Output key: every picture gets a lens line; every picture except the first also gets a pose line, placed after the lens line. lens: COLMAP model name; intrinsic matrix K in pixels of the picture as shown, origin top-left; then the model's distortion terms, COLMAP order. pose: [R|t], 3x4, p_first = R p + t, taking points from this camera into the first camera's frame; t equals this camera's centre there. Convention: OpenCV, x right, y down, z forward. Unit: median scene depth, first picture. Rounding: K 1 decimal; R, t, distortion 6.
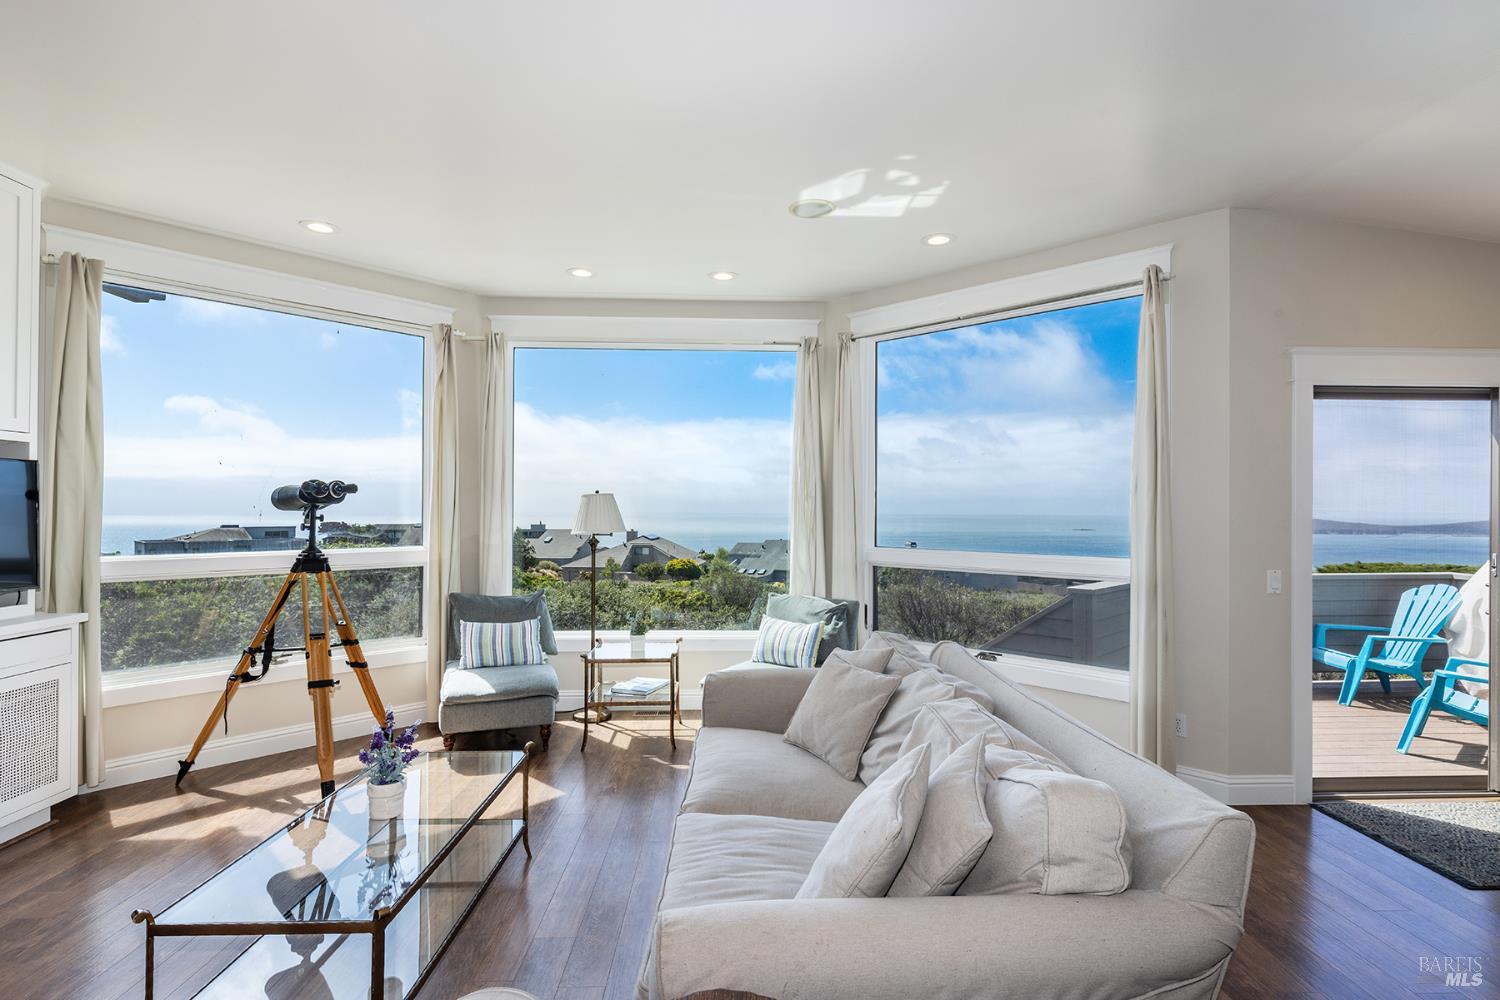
lens RADIAL K [[742.0, 0, 755.0], [0, 742.0, 502.9], [0, 0, 1]] dist [0.002218, -0.000997]
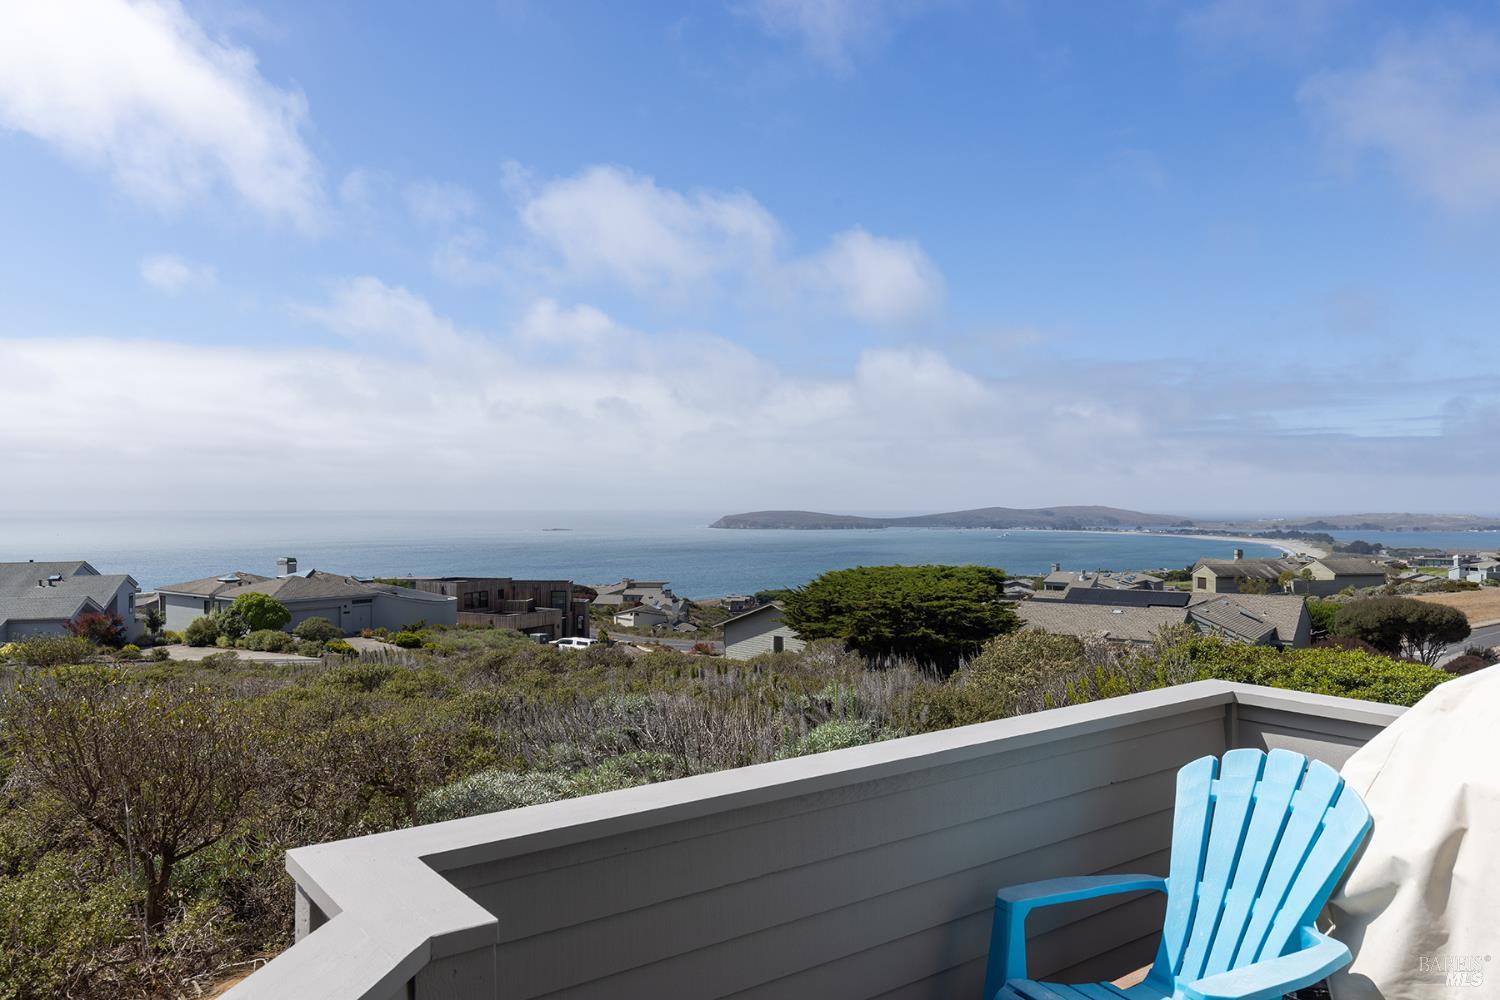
lens RADIAL K [[1105.9, 0, 752.8], [0, 1105.9, 500.7], [0, 0, 1]] dist [0.004178, 0.016719]
pose [[0.828528, -0.004274, 0.559931, 0.388168], [0.000379, 0.999975, 0.007071, -0.011102], [-0.559947, -0.005646, 0.828509, 0.647469]]
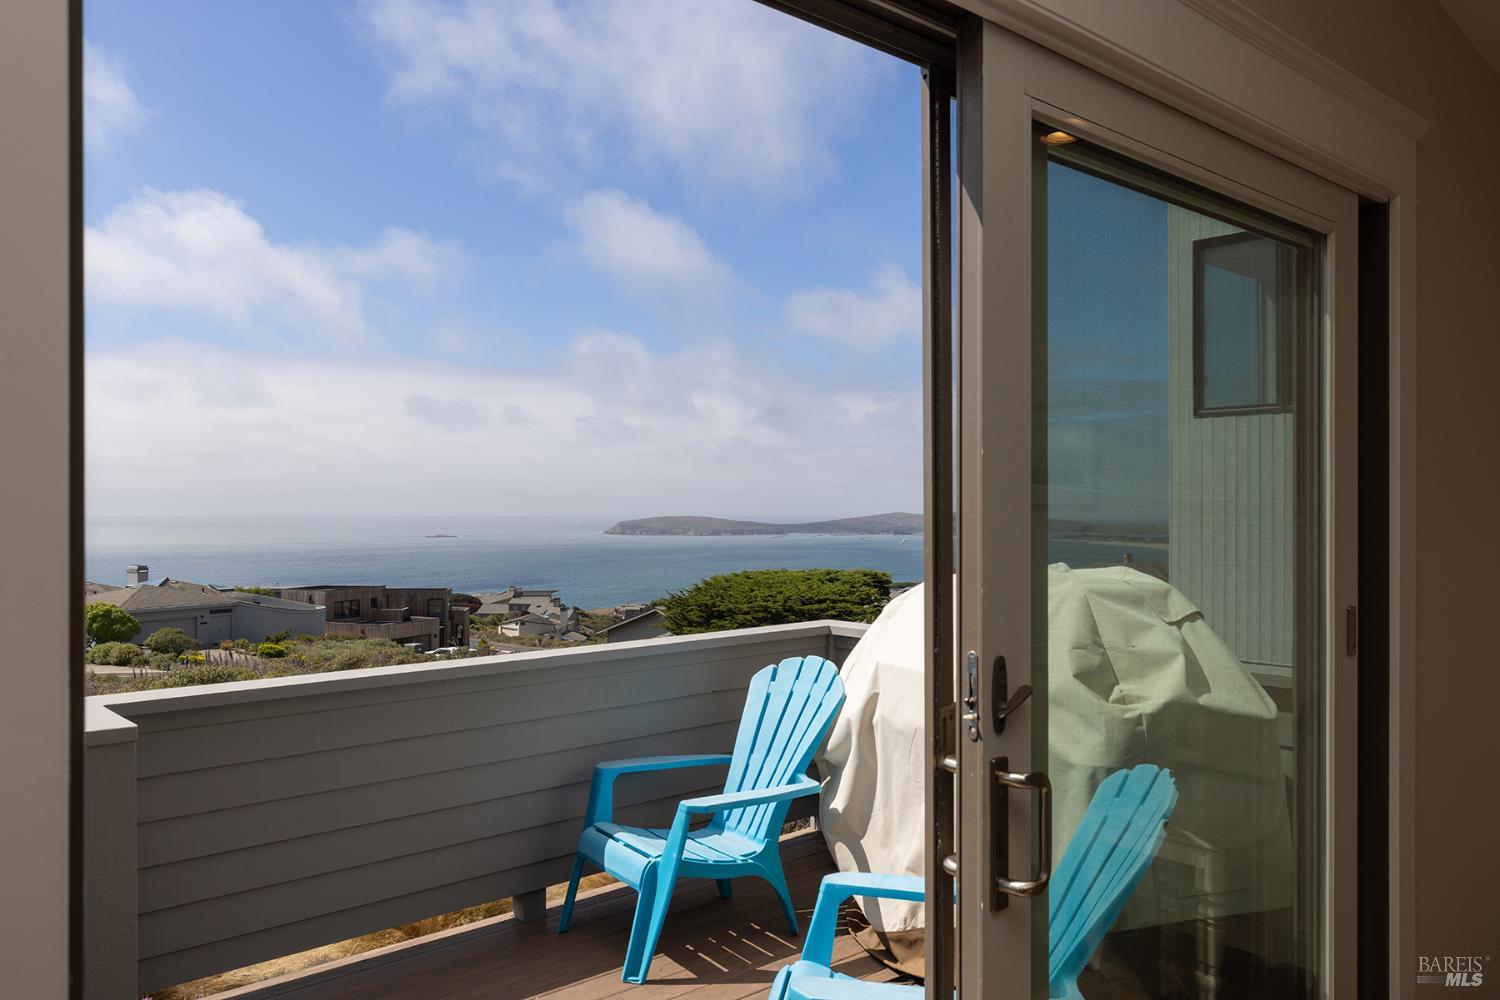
lens RADIAL K [[1147.3, 0, 756.3], [0, 1147.3, 512.3], [0, 0, 1]] dist [0.006491, -0.005218]
pose [[0.772511, -0.007587, 0.634956, 0.393440], [-0.000835, 0.999916, 0.012963, 0.007276], [-0.635000, -0.010544, 0.772440, 0.417012]]
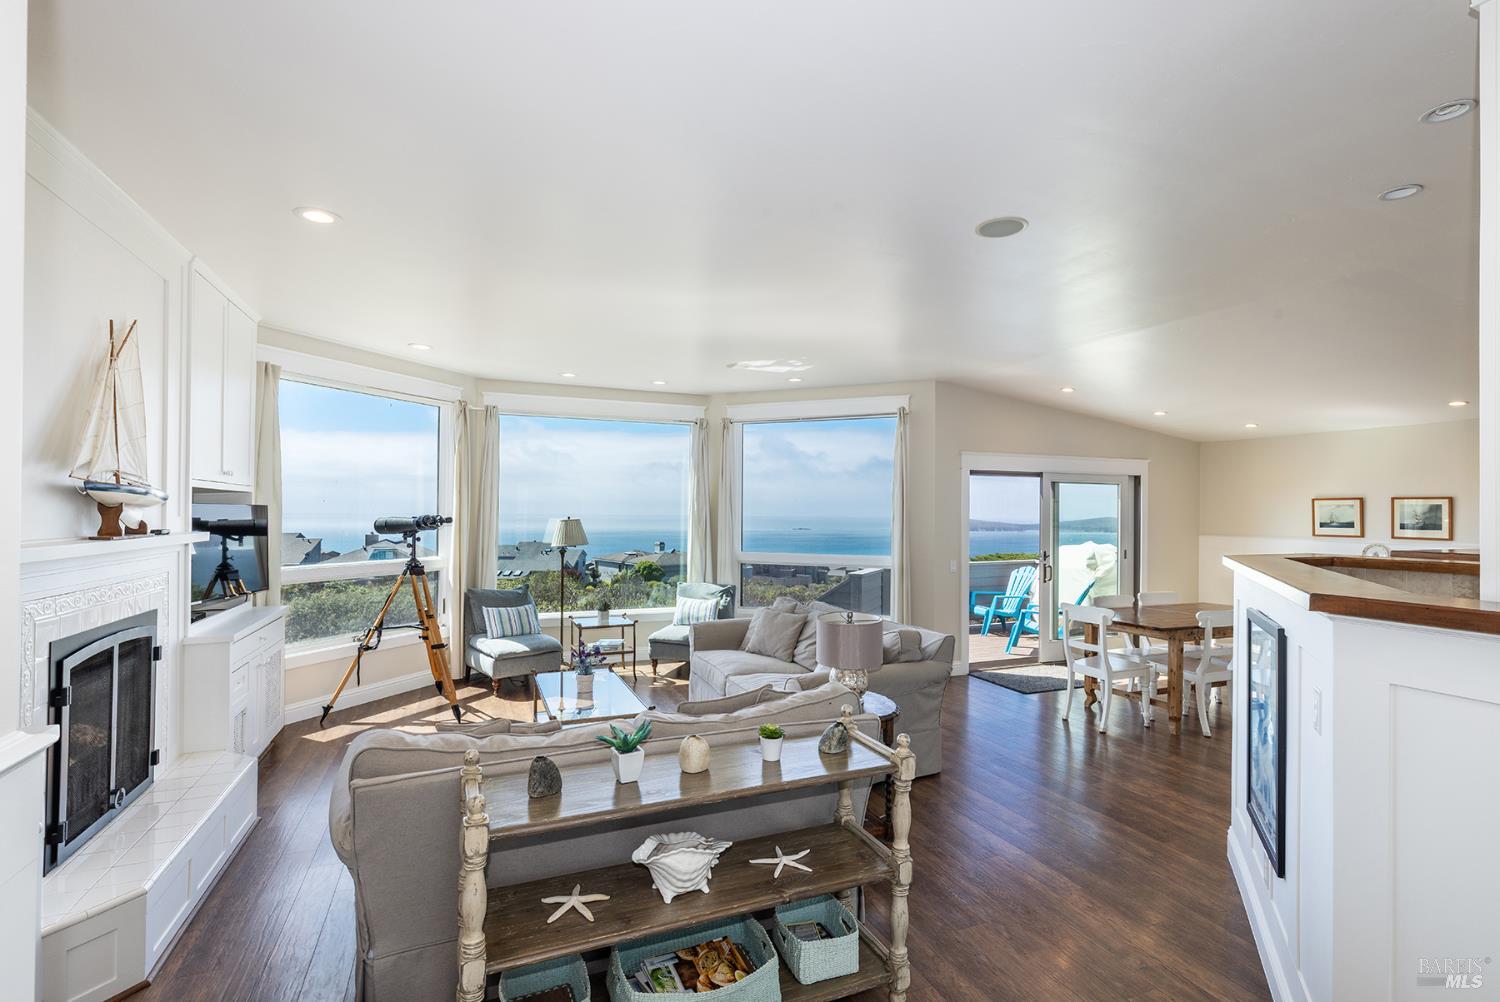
lens RADIAL K [[710.1, 0, 748.1], [0, 710.1, 497.0], [0, 0, 1]] dist [0.003744, -0.000333]
pose [[0.941642, 0.008910, 0.336498, -0.411902], [-0.005500, 0.999923, -0.011087, -0.049267], [-0.336571, 0.008589, 0.941619, -0.544785]]
